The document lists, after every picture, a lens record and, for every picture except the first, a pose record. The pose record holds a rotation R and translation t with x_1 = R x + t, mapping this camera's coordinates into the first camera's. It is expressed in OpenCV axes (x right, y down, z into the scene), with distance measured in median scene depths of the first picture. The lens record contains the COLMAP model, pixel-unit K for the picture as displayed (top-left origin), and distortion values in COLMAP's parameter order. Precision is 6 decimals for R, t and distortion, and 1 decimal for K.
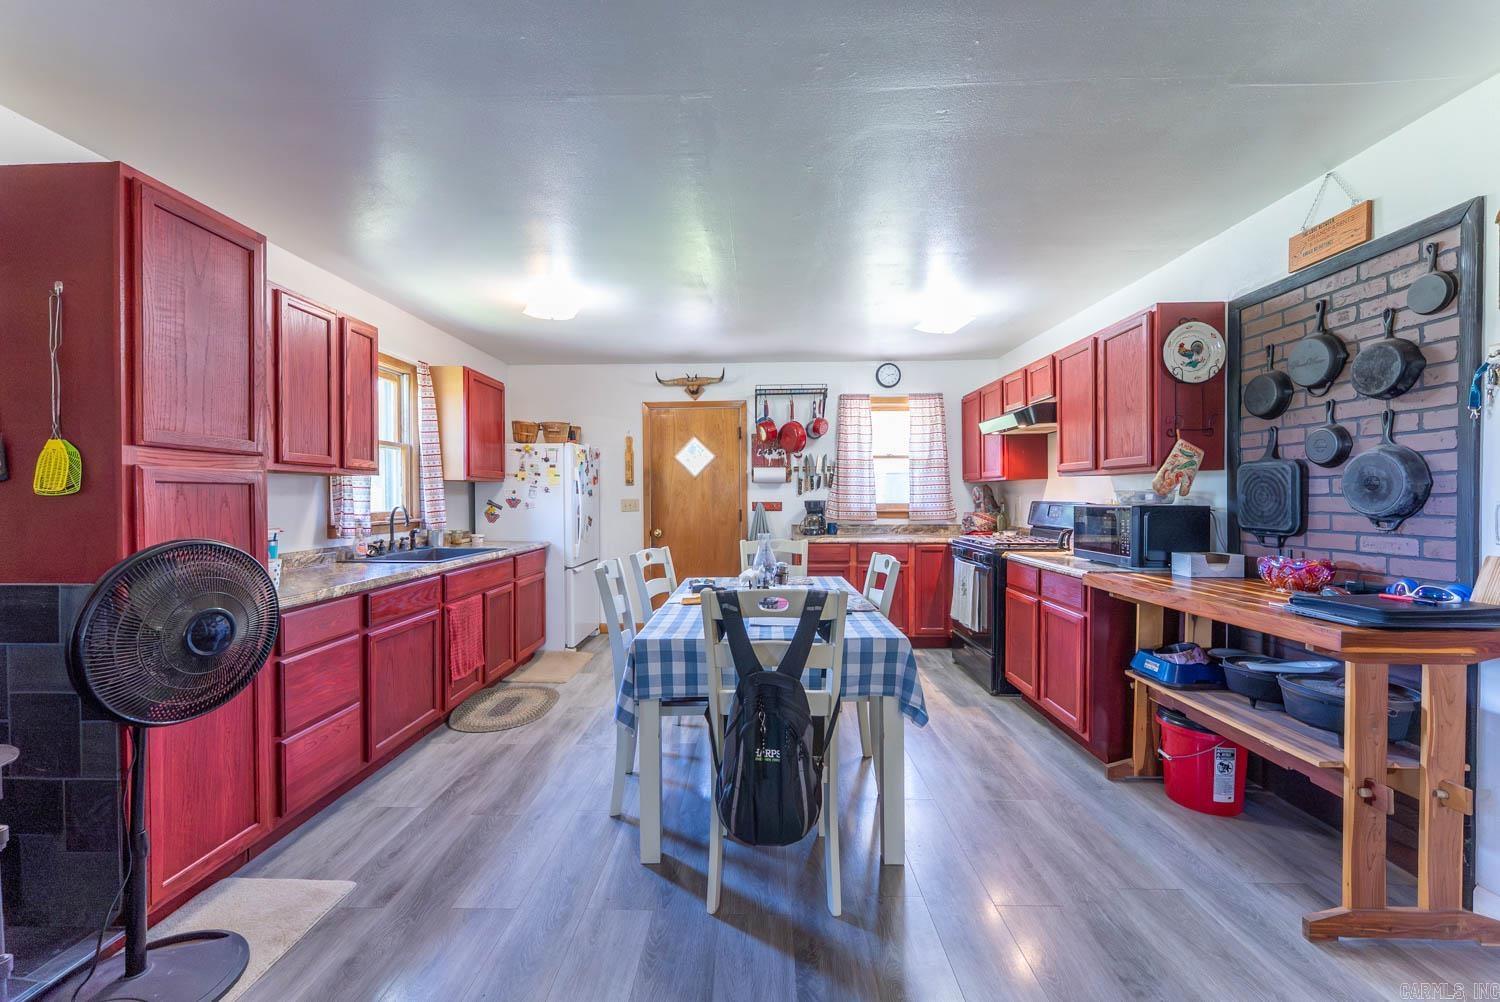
lens RADIAL K [[602.4, 0, 749.3], [0, 602.4, 504.3], [0, 0, 1]] dist [-0.000437, 0.000160]
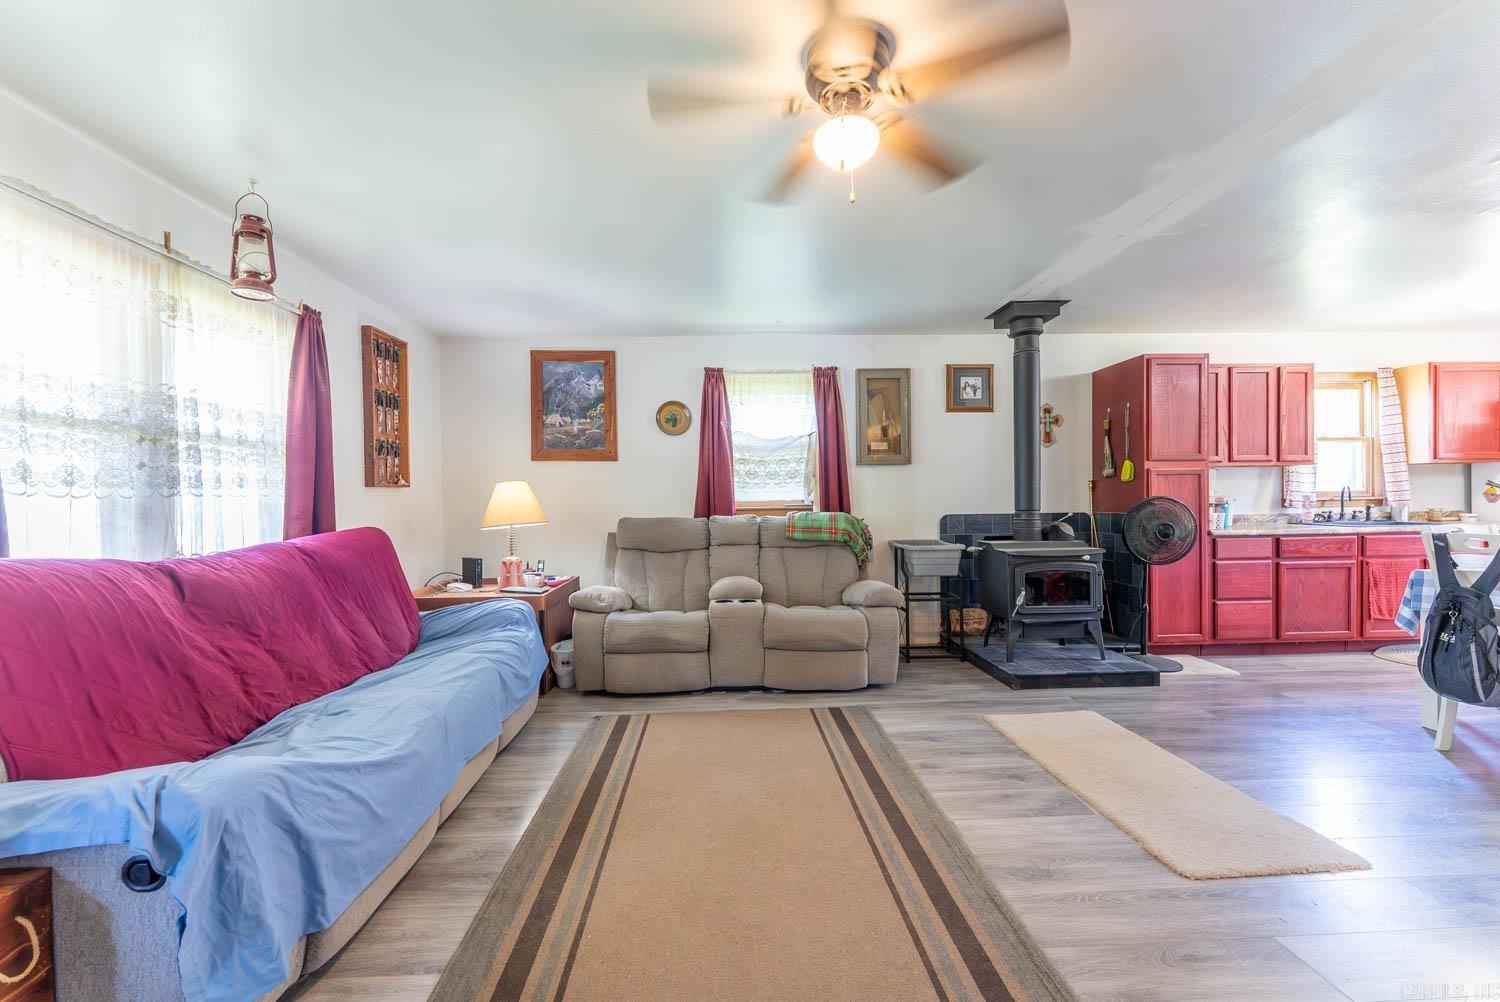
lens RADIAL K [[602.4, 0, 749.3], [0, 602.4, 504.3], [0, 0, 1]] dist [-0.000437, 0.000160]
pose [[0.067810, 0.011870, -0.997628, 0.773232], [0.002076, 0.999925, 0.012039, 0.028963], [0.997696, -0.002887, 0.067780, -0.475349]]
